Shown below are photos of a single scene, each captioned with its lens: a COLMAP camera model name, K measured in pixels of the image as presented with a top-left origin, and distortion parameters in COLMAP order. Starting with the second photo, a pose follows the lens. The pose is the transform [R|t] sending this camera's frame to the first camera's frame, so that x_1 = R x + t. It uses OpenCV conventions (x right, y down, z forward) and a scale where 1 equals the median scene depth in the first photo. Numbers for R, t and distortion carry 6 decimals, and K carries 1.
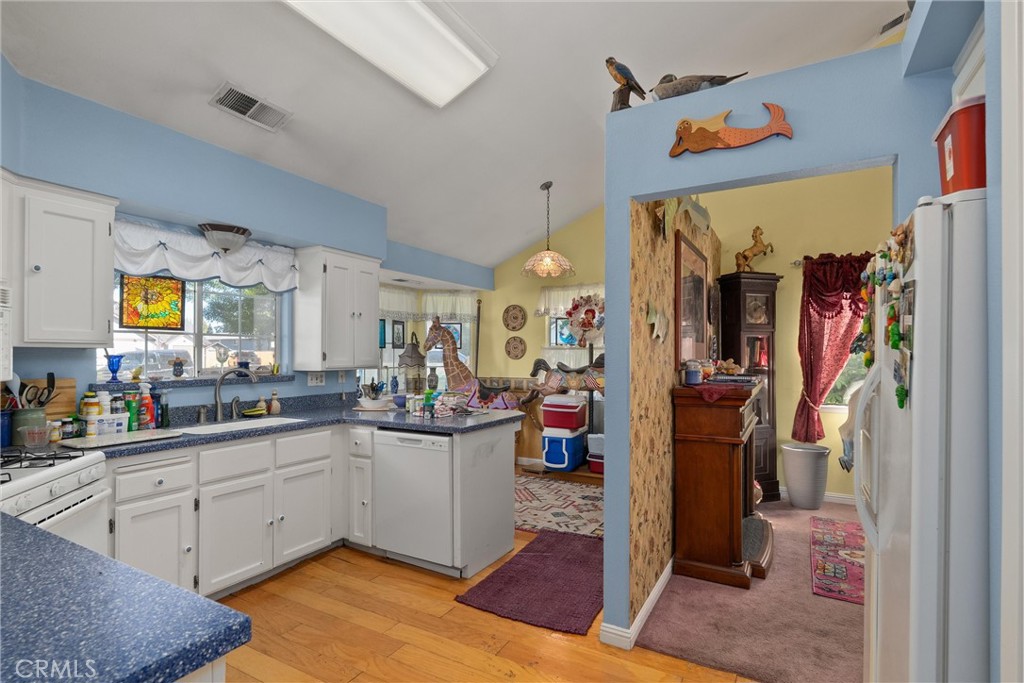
lens RADIAL K [[507.3, 0, 512.6], [0, 507.3, 350.8], [0, 0, 1]] dist [-0.001315, -0.000053]
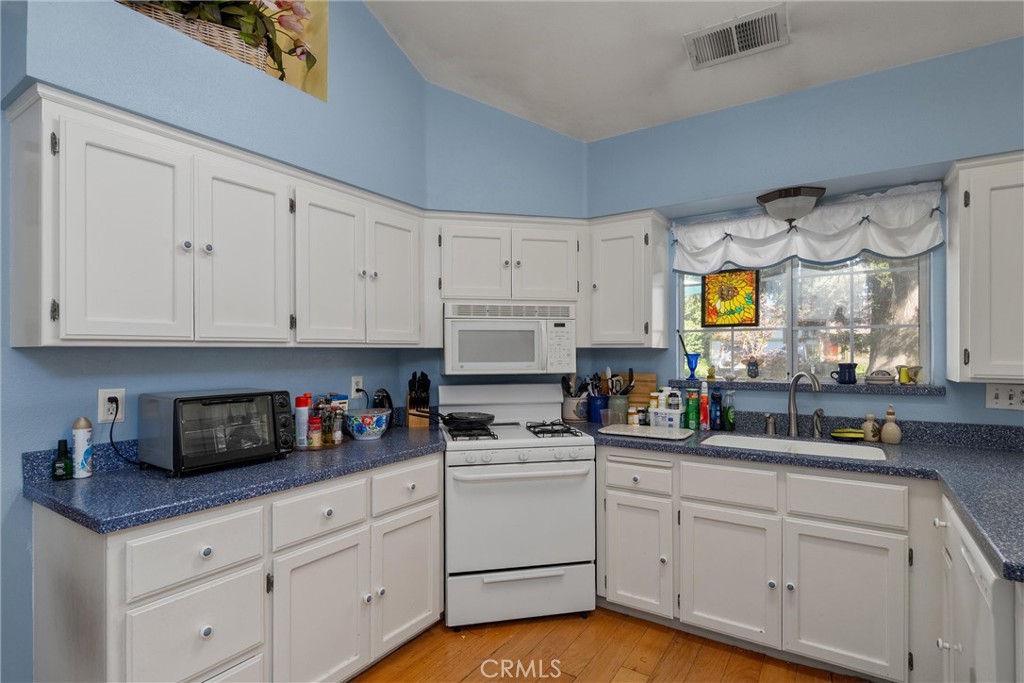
lens RADIAL K [[507.3, 0, 512.6], [0, 507.3, 350.8], [0, 0, 1]] dist [-0.001315, -0.000053]
pose [[-0.067805, -0.002847, -0.997695, 0.263031], [0.009191, 0.999952, -0.003478, 0.002189], [0.997656, -0.009405, -0.067775, 0.646828]]
